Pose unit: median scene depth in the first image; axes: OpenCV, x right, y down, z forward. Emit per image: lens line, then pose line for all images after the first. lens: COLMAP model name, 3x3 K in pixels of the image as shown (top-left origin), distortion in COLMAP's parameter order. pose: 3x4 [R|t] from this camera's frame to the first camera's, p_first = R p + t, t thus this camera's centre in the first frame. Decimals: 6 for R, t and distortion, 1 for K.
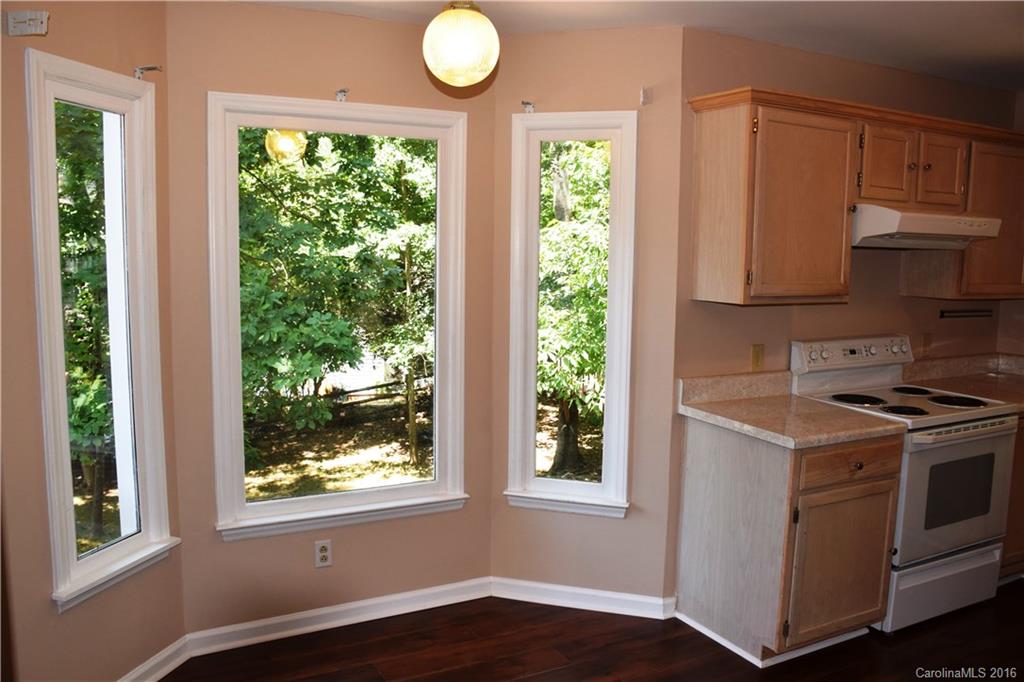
lens RADIAL K [[815.5, 0, 512.0], [0, 815.5, 341.0], [0, 0, 1]] dist [-0.062719, 0.000911]
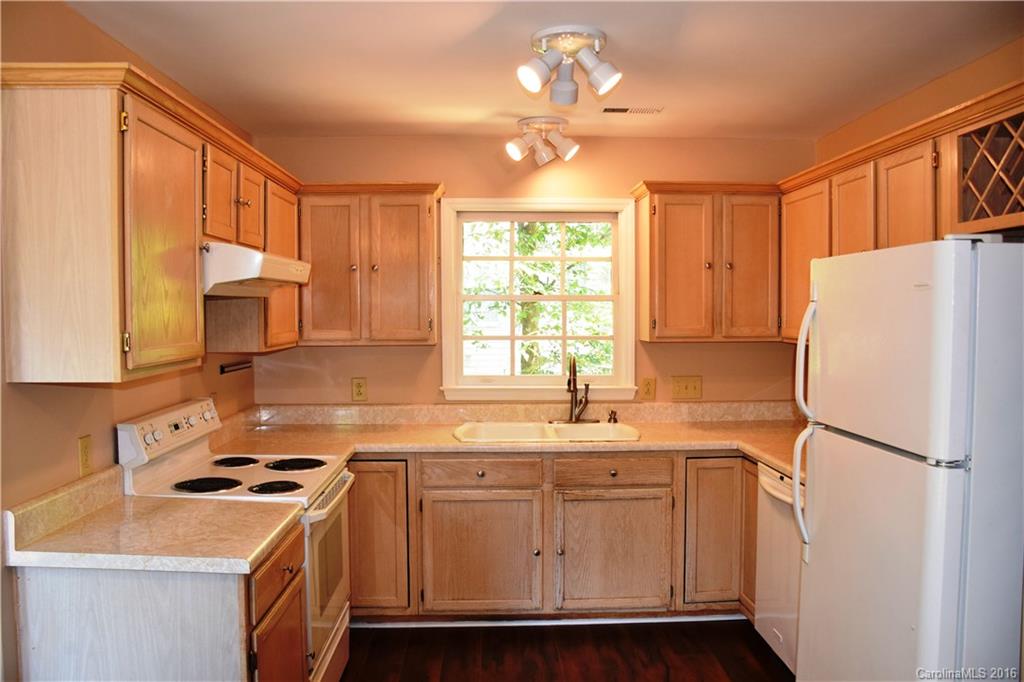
lens RADIAL K [[815.5, 0, 512.0], [0, 815.5, 341.0], [0, 0, 1]] dist [-0.062719, 0.000911]
pose [[0.447120, -0.052586, 0.892927, -0.154874], [0.105878, 0.994364, 0.005543, -0.044749], [-0.888186, 0.092063, 0.450167, 0.375806]]
